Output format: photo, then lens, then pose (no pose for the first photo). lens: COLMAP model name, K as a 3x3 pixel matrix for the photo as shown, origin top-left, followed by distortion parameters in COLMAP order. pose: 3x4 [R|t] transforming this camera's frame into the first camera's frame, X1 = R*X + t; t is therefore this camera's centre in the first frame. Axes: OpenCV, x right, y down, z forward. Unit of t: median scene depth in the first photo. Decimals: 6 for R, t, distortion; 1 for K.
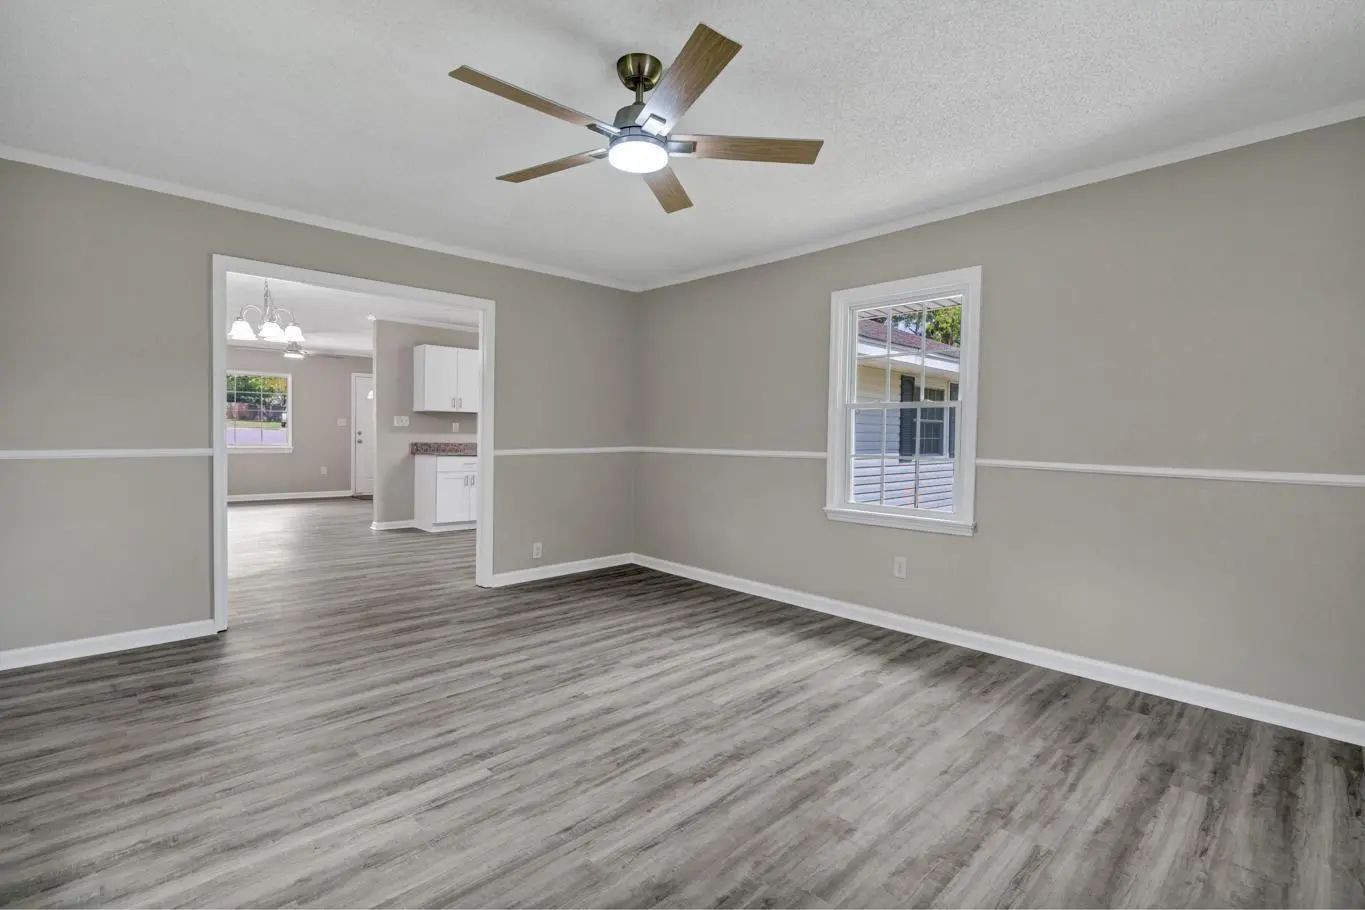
lens RADIAL K [[628.5, 0, 684.5], [0, 628.5, 450.2], [0, 0, 1]] dist [-0.001686, 0.000433]
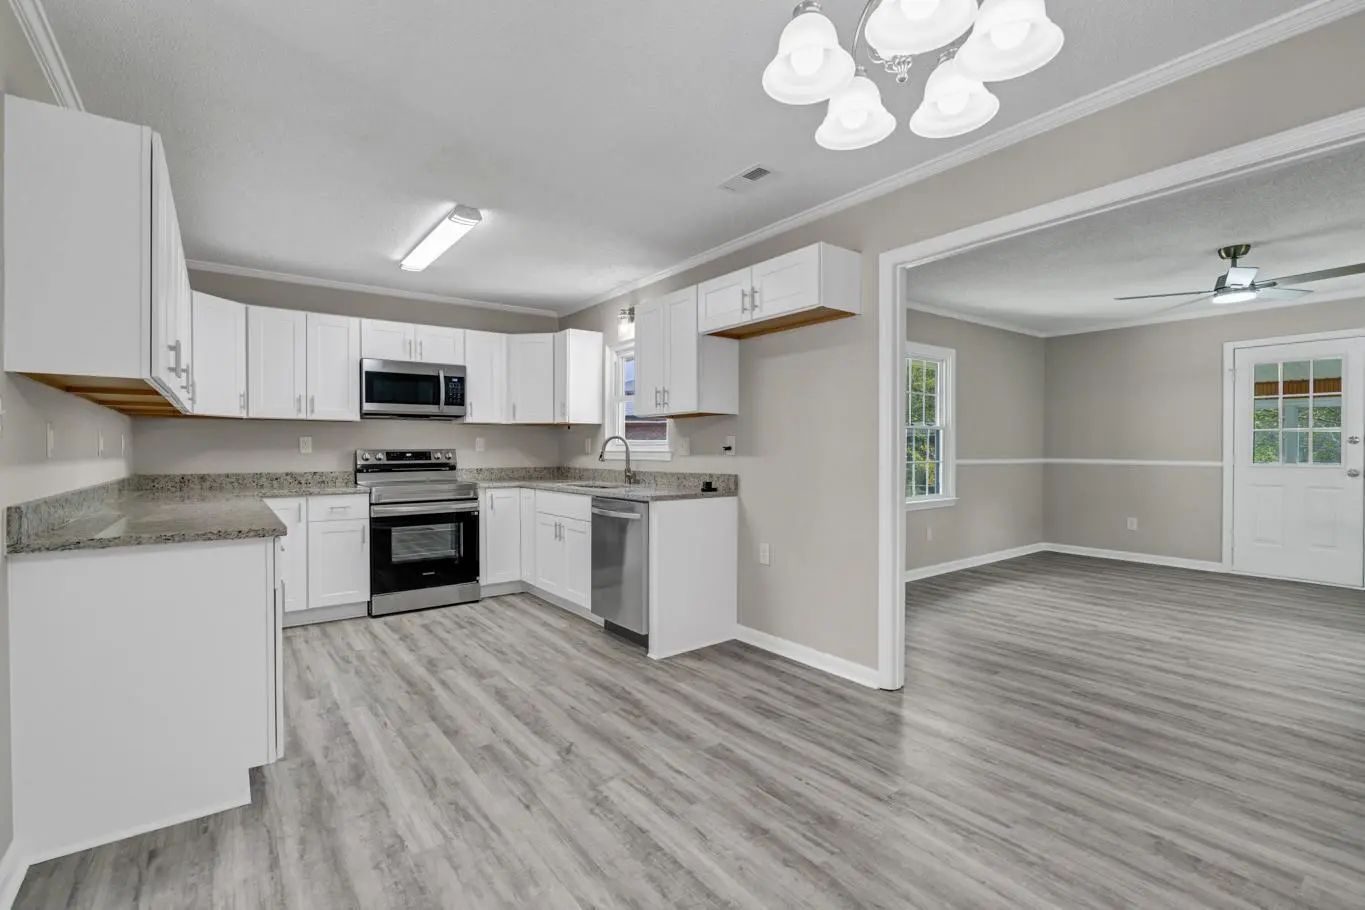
lens RADIAL K [[628.5, 0, 715.0], [0, 628.5, 448.7], [0, 0, 1]] dist [-0.001686, 0.000433]
pose [[0.085634, -0.012323, 0.996250, -1.461197], [0.025315, 0.999628, 0.010188, -0.052199], [-0.996005, 0.024348, 0.085914, 1.704367]]
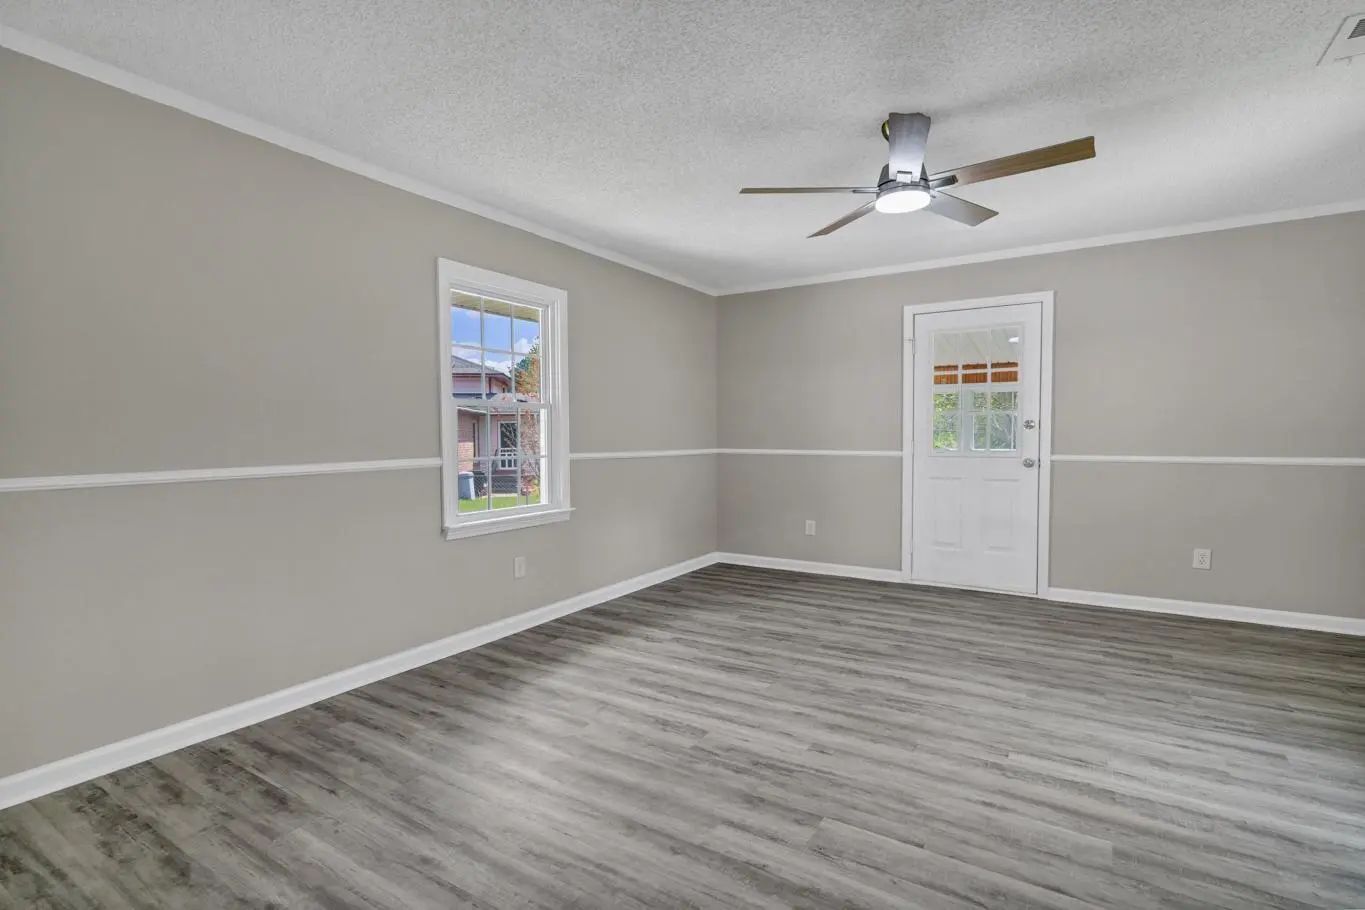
lens RADIAL K [[628.5, 0, 671.0], [0, 628.5, 450.1], [0, 0, 1]] dist [-0.001686, 0.000433]
pose [[-0.216271, -0.033737, 0.975750, -0.832875], [0.026518, 0.998831, 0.040413, -0.034624], [-0.975973, 0.034615, -0.215124, 1.230712]]
